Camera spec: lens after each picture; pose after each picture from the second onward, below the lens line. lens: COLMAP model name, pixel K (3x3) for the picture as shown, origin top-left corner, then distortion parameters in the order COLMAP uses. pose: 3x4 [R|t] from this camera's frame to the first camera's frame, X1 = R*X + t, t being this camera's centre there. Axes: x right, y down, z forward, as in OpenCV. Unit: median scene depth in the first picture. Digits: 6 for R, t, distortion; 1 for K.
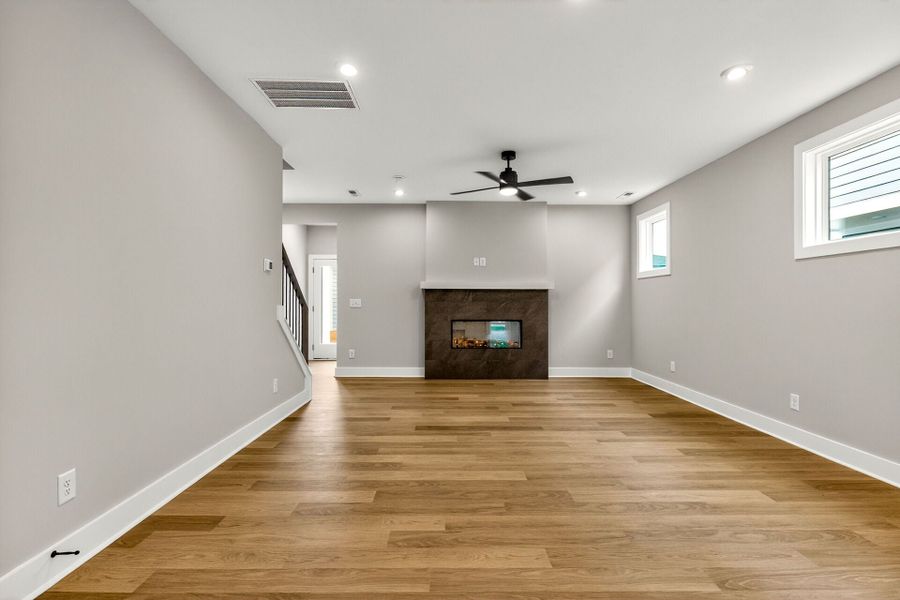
lens RADIAL K [[429.4, 0, 450.0], [0, 429.4, 300.0], [0, 0, 1]] dist [-0.001235, -0.000068]
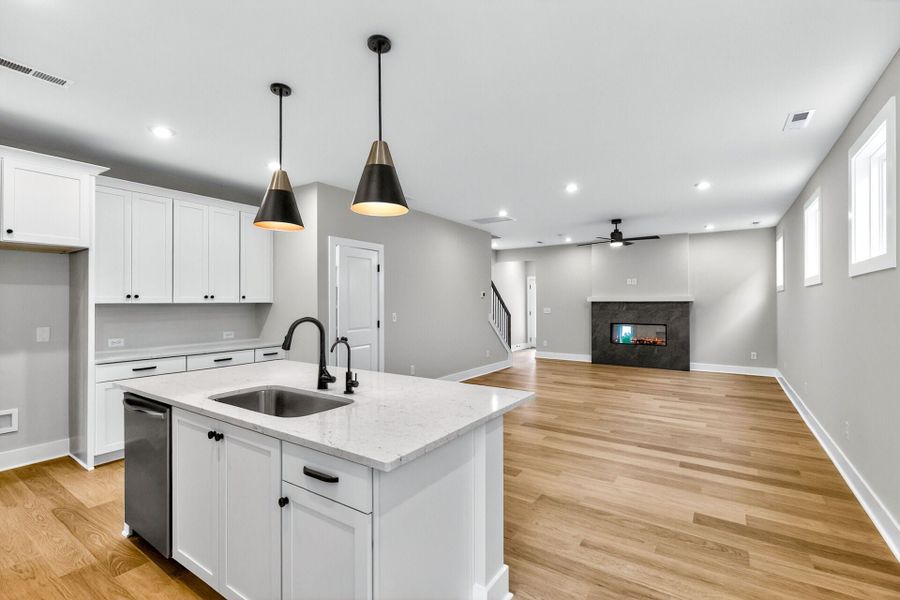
lens RADIAL K [[408.8, 0, 452.6], [0, 408.8, 300.4], [0, 0, 1]] dist [0.001659, 0.000154]
pose [[0.827643, -0.005441, -0.561228, 0.330561], [0.005286, 0.999984, -0.001899, -0.029502], [0.561230, -0.001395, 0.827659, -0.411390]]
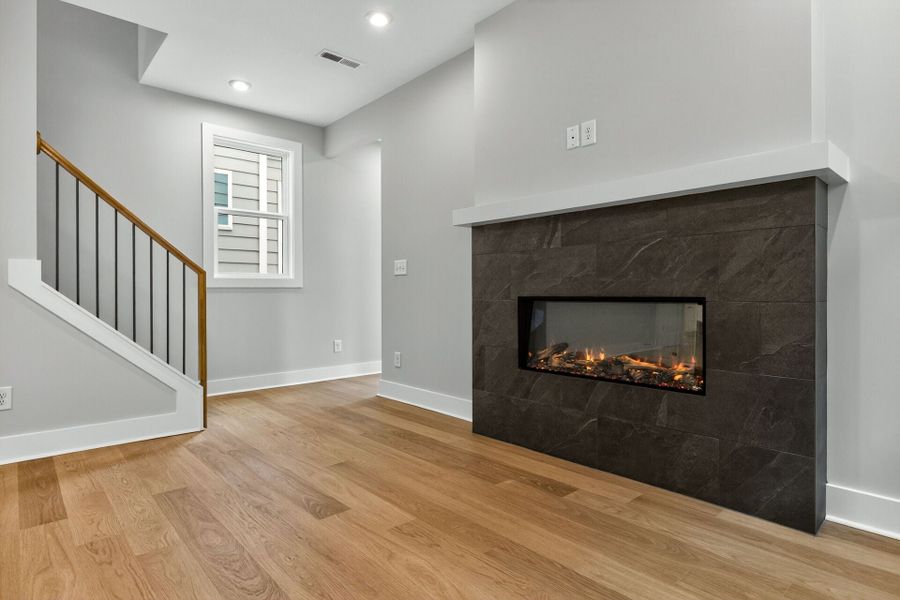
lens RADIAL K [[475.8, 0, 450.0], [0, 475.8, 300.0], [0, 0, 1]] dist [-0.049352, -0.000272]
pose [[0.671478, 0.007294, -0.740989, 0.287064], [0.003674, 0.999907, 0.013172, 0.042692], [0.741015, -0.011567, 0.671388, 0.656855]]
